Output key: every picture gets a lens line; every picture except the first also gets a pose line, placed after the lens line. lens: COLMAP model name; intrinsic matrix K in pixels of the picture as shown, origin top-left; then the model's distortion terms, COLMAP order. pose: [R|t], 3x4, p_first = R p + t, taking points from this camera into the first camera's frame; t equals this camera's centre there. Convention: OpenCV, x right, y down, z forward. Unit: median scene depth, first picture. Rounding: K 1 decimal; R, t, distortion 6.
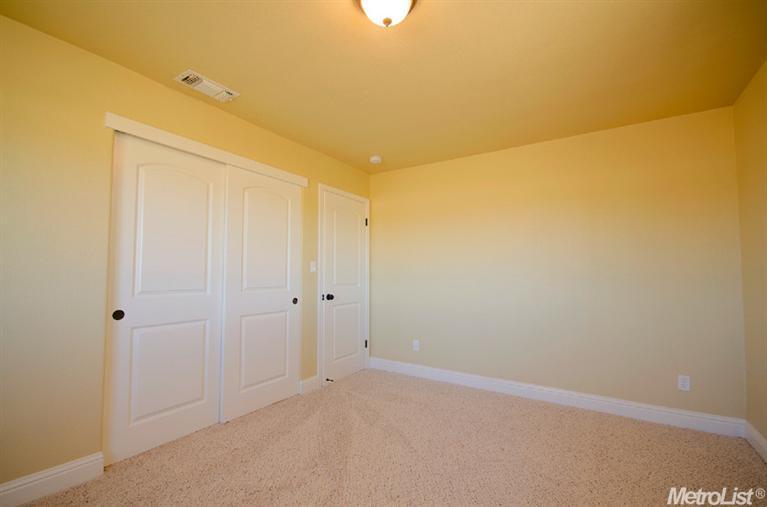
lens RADIAL K [[342.4, 0, 383.5], [0, 342.4, 253.5], [0, 0, 1]] dist [-0.000655, 0.000081]
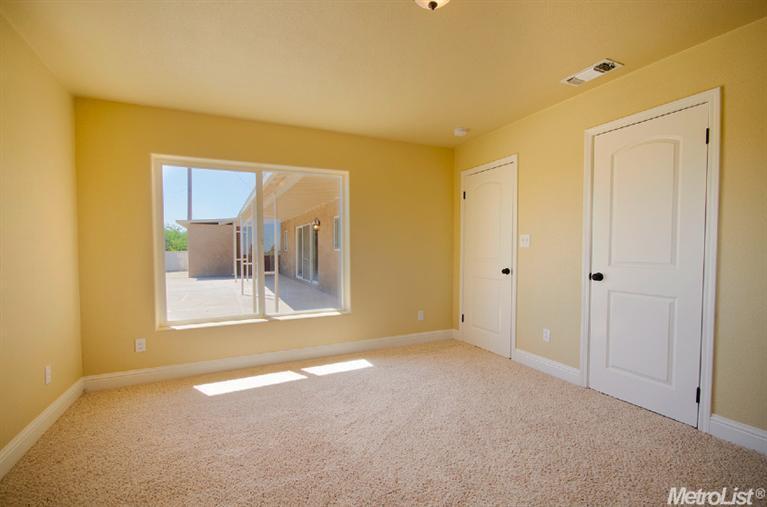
lens RADIAL K [[342.4, 0, 383.5], [0, 342.4, 253.5], [0, 0, 1]] dist [-0.000655, 0.000081]
pose [[-0.525248, 0.025985, -0.850552, 0.715232], [0.062949, 0.997982, -0.008384, 0.051201], [0.848618, -0.057945, -0.525823, 1.013181]]
